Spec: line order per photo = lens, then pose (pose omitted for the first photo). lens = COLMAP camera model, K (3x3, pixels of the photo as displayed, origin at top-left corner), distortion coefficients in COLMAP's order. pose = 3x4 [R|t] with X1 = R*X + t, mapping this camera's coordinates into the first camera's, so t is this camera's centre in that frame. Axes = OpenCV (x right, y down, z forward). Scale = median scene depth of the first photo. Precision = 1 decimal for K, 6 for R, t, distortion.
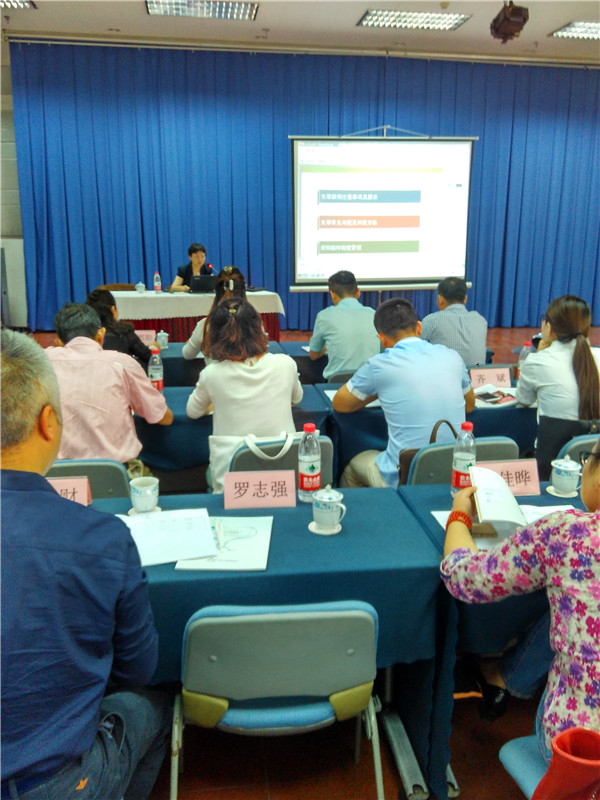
lens RADIAL K [[668.6, 0, 300.0], [0, 668.6, 400.0], [0, 0, 1]] dist [-0.016630, -0.010929]
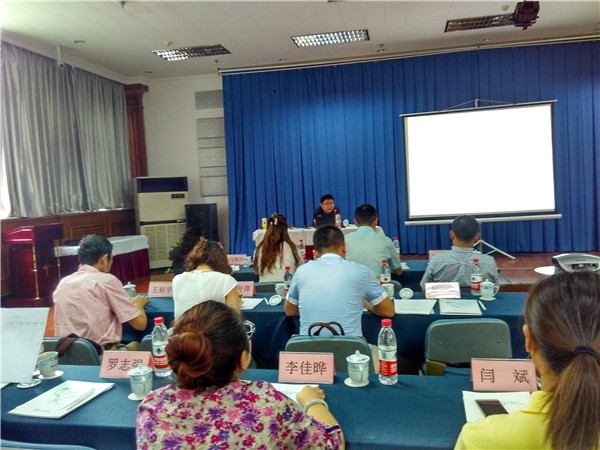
lens RADIAL K [[483.7, 0, 300.0], [0, 483.7, 225.0], [0, 0, 1]] dist [0.068866, -0.146618]
pose [[0.942715, -0.026172, -0.332570, 0.117724], [-0.029052, 0.986689, -0.160001, -0.000164], [0.332331, 0.160497, 0.929407, 0.023599]]
